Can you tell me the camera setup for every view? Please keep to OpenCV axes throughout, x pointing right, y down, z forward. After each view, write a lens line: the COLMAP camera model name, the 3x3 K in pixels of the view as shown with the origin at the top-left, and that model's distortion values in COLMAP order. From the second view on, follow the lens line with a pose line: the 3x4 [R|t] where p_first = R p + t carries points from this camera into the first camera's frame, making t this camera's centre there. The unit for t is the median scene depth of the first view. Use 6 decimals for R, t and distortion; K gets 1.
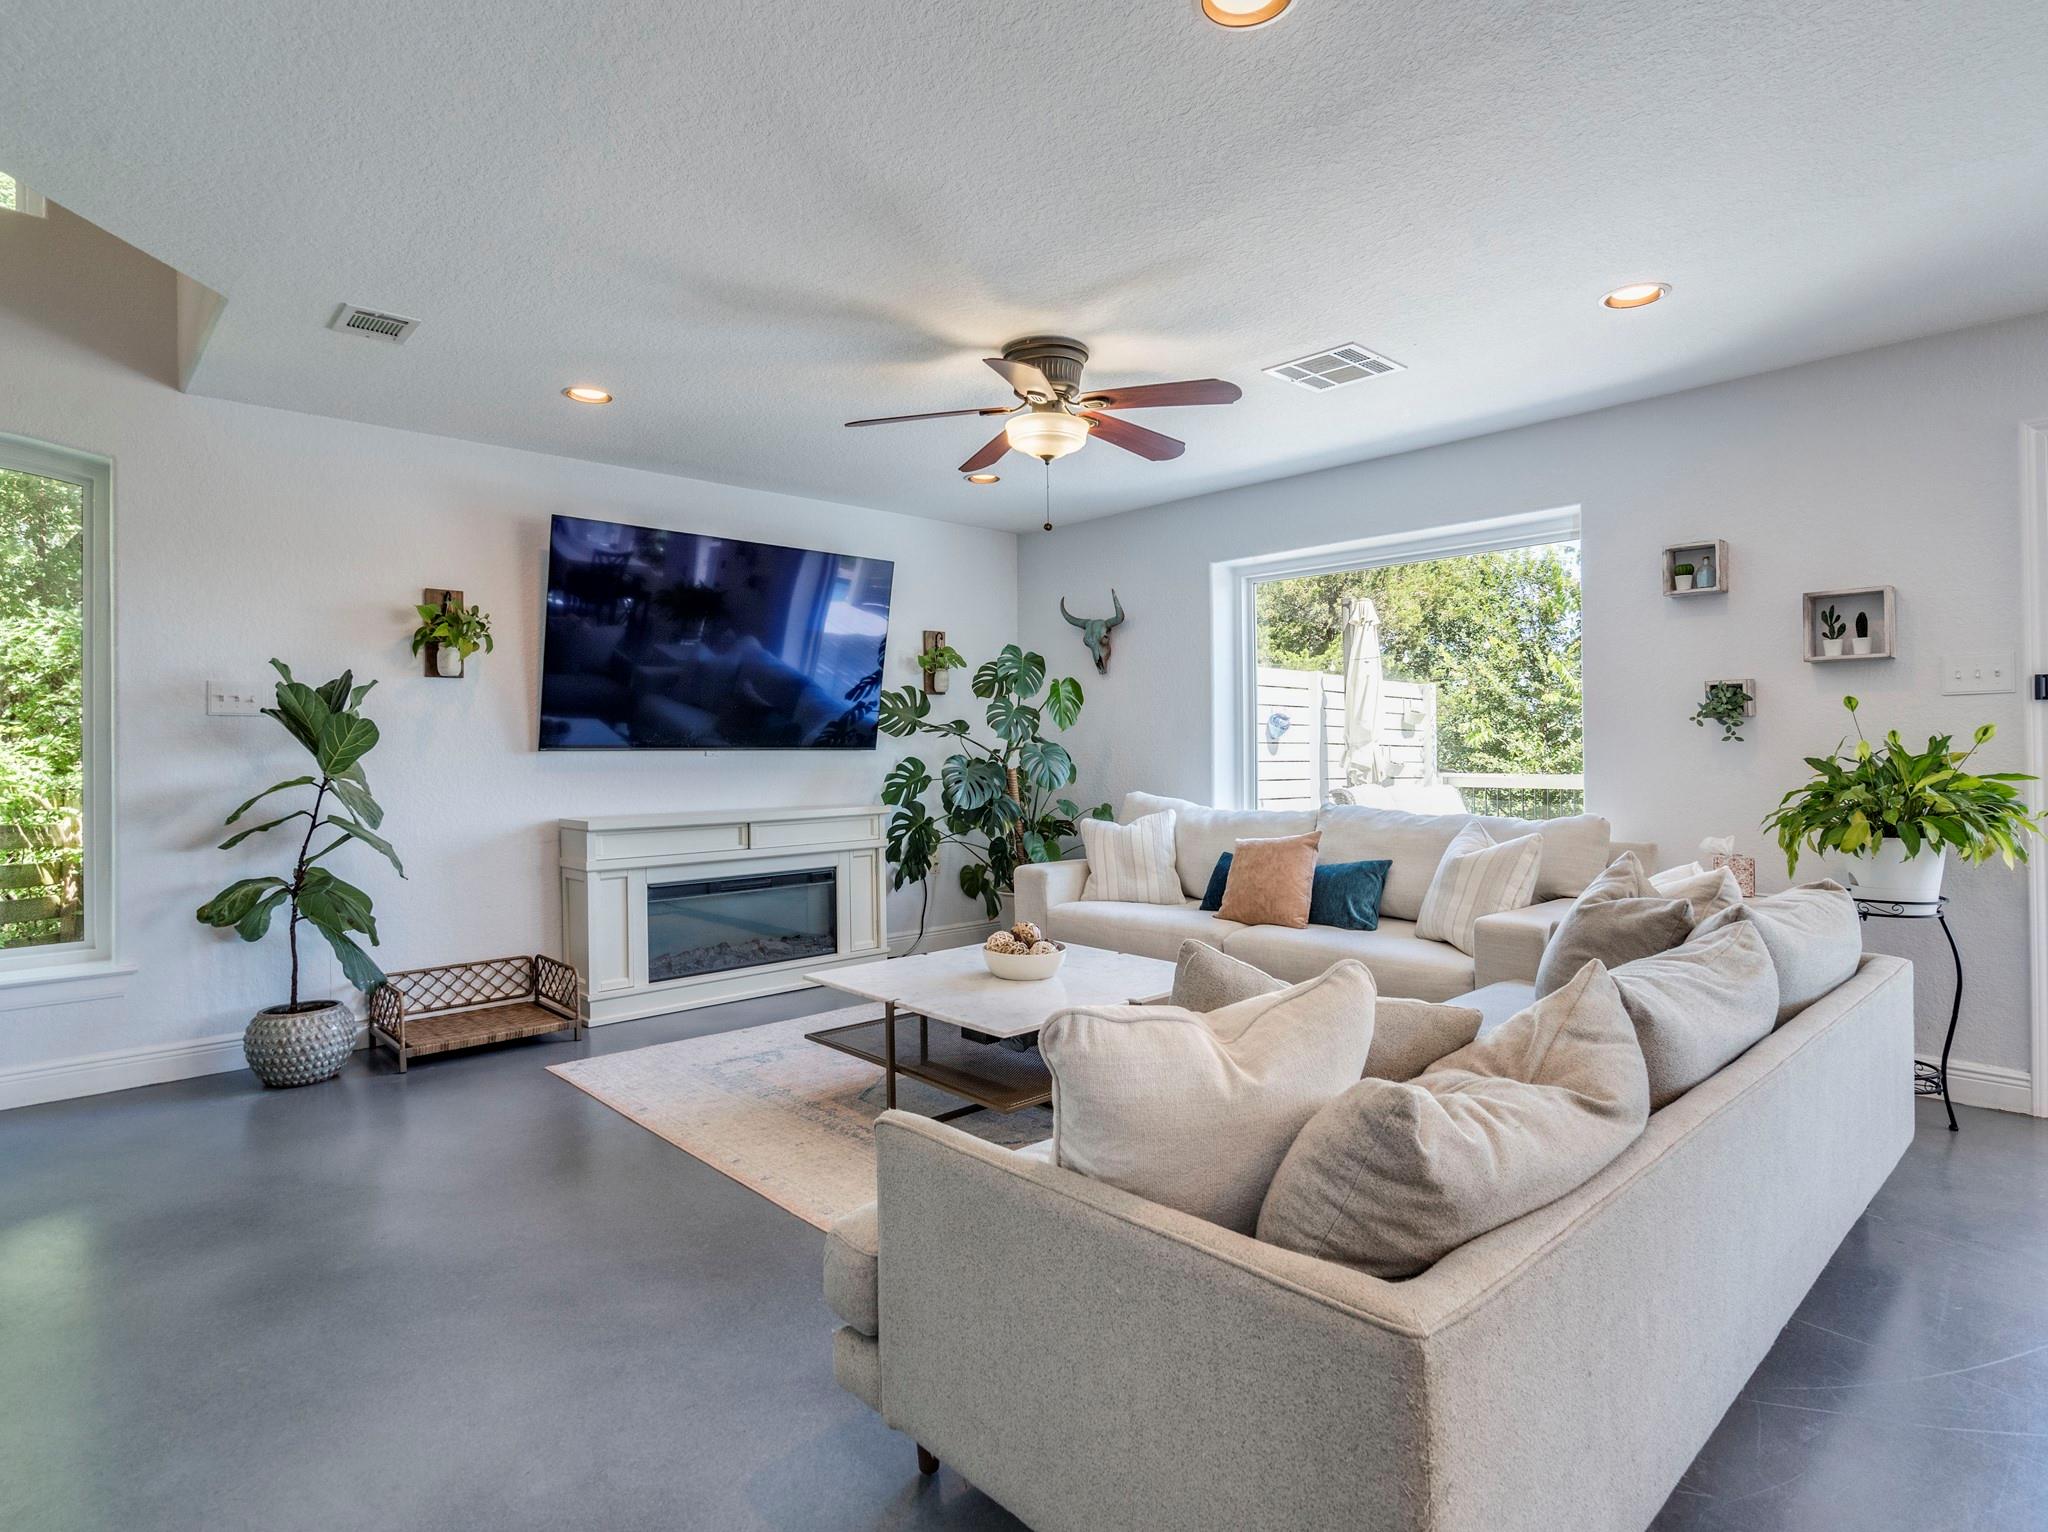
lens RADIAL K [[1085.2, 0, 1027.0], [0, 1085.2, 761.8], [0, 0, 1]] dist [-0.018952, -0.000453]
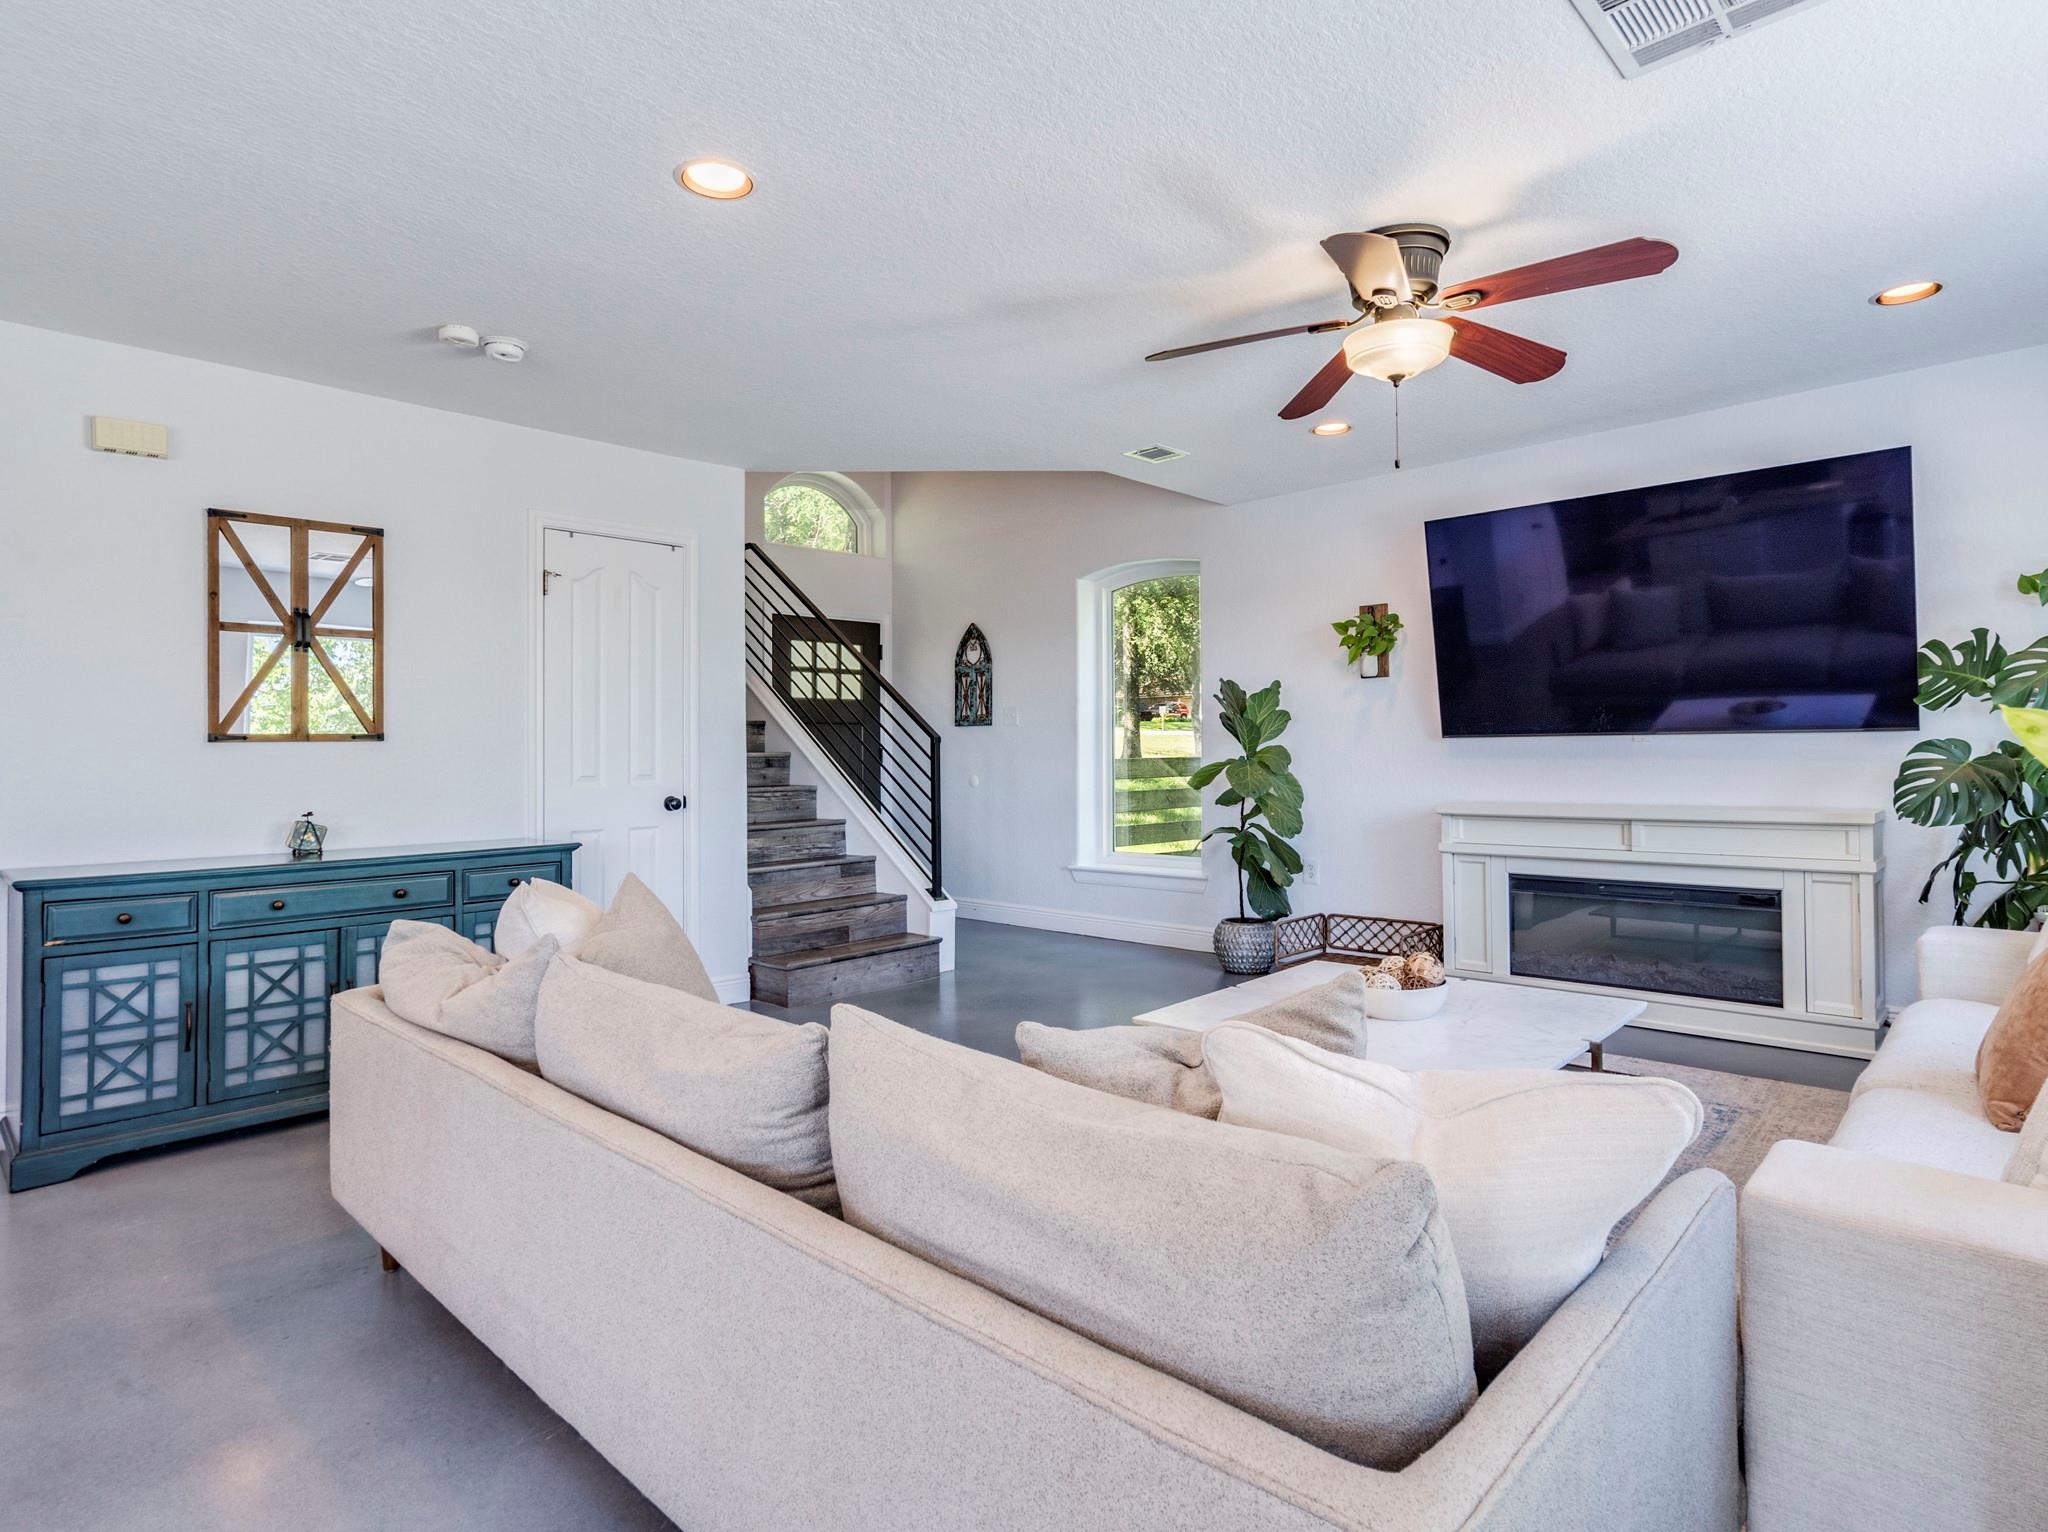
lens RADIAL K [[1085.2, 0, 1025.0], [0, 1085.2, 755.8], [0, 0, 1]] dist [-0.018952, -0.000453]
pose [[0.045416, 0.005801, -0.998951, 0.615266], [0.000010, 0.999983, 0.005808, 0.001845], [0.998968, -0.000274, 0.045415, 0.529782]]
